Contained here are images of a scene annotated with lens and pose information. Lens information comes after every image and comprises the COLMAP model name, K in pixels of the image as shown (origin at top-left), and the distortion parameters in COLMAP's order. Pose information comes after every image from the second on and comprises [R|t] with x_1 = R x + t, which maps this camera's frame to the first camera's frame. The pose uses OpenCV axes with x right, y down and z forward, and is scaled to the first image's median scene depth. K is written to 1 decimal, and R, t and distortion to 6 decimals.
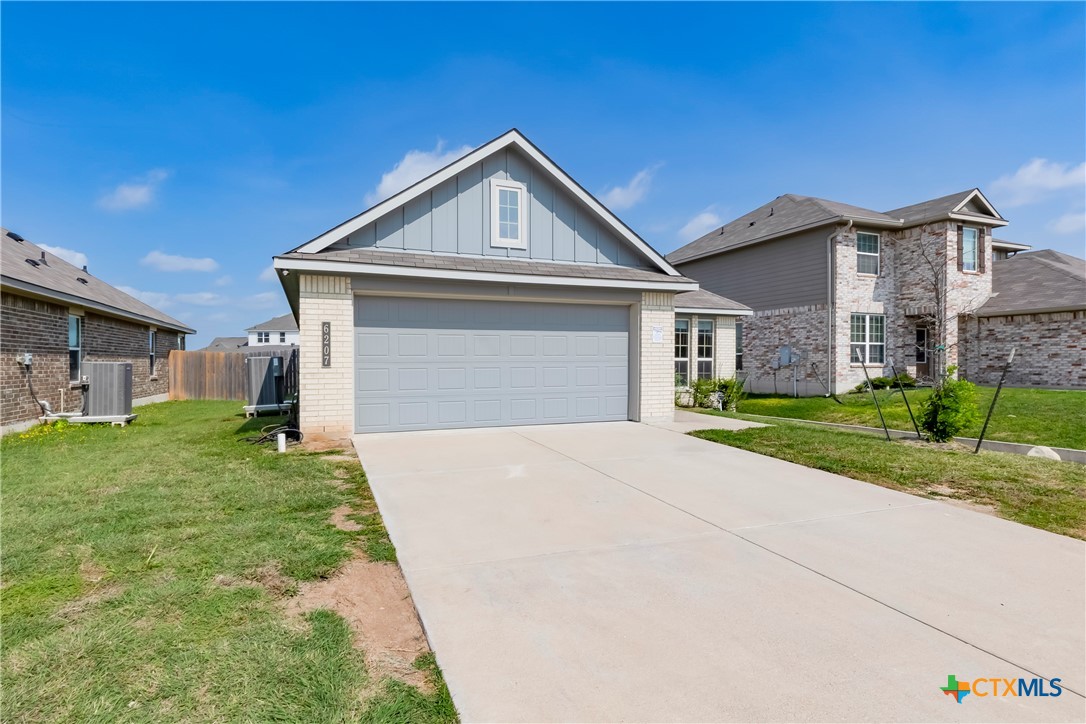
lens RADIAL K [[558.7, 0, 545.0], [0, 558.7, 361.5], [0, 0, 1]] dist [0.002713, 0.000074]
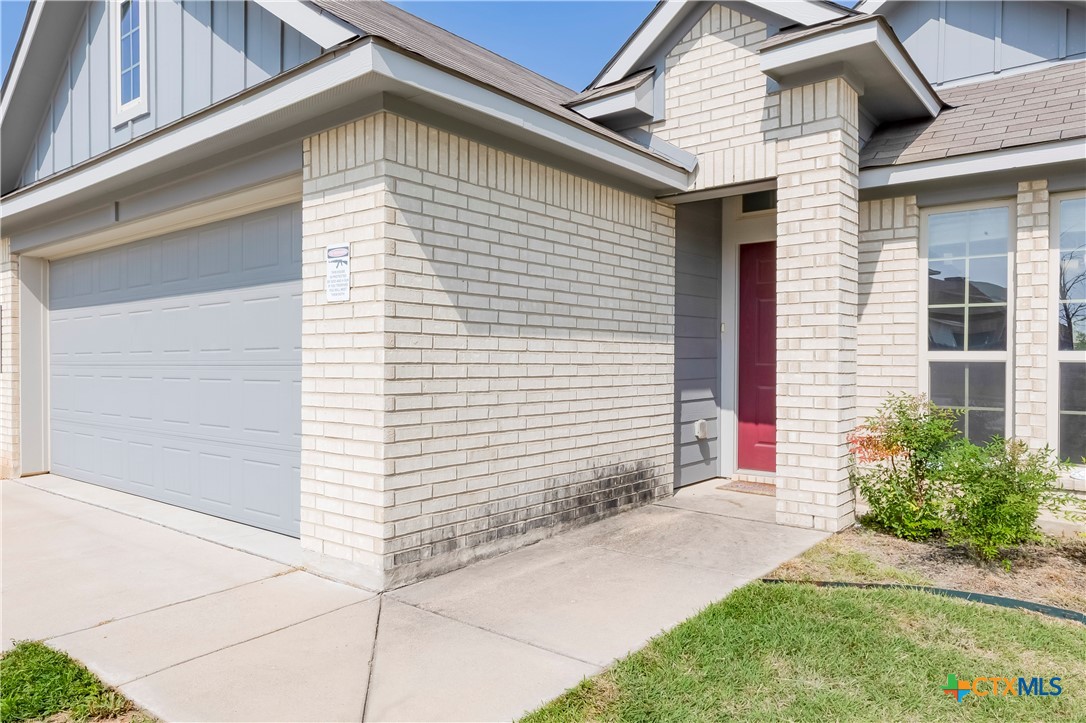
lens RADIAL K [[737.0, 0, 541.1], [0, 737.0, 366.3], [0, 0, 1]] dist [-0.001819, -0.000046]
pose [[0.477623, 0.009956, -0.878508, 0.582568], [0.000762, 0.999931, 0.011746, -0.004904], [0.878564, -0.006280, 0.477583, 0.910229]]
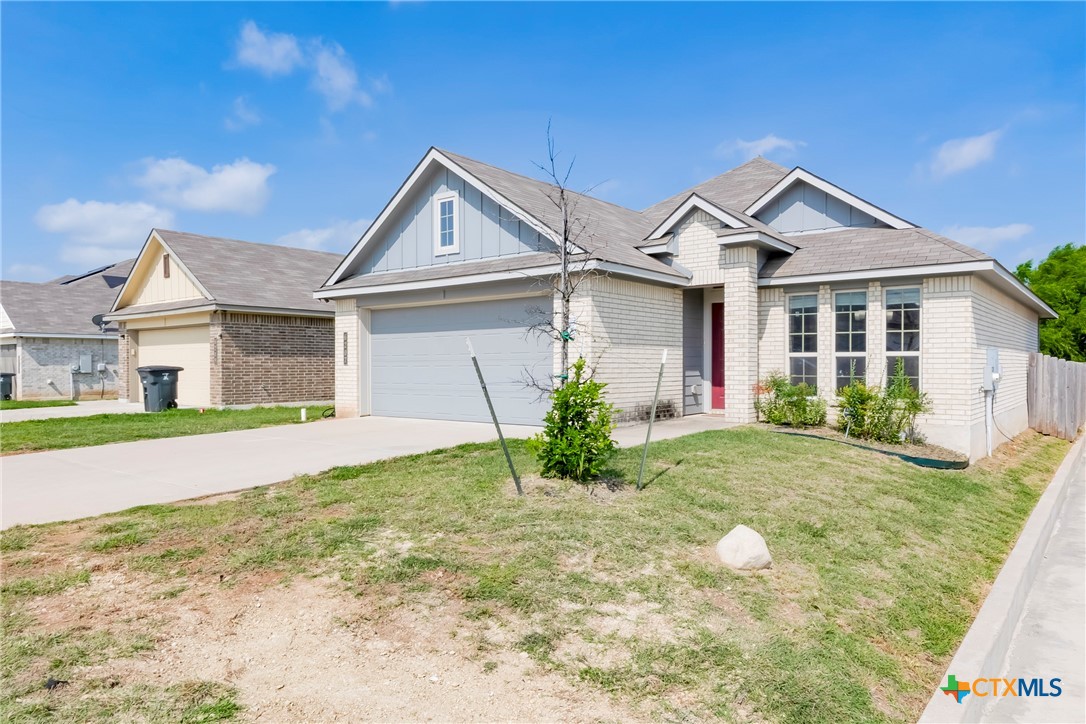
lens RADIAL K [[737.0, 0, 545.8], [0, 737.0, 362.4], [0, 0, 1]] dist [-0.001819, -0.000046]
pose [[0.494772, -0.002098, -0.869020, 1.144128], [0.005309, 0.999986, 0.000609, 0.004297], [0.869006, -0.004915, 0.494776, 0.417226]]
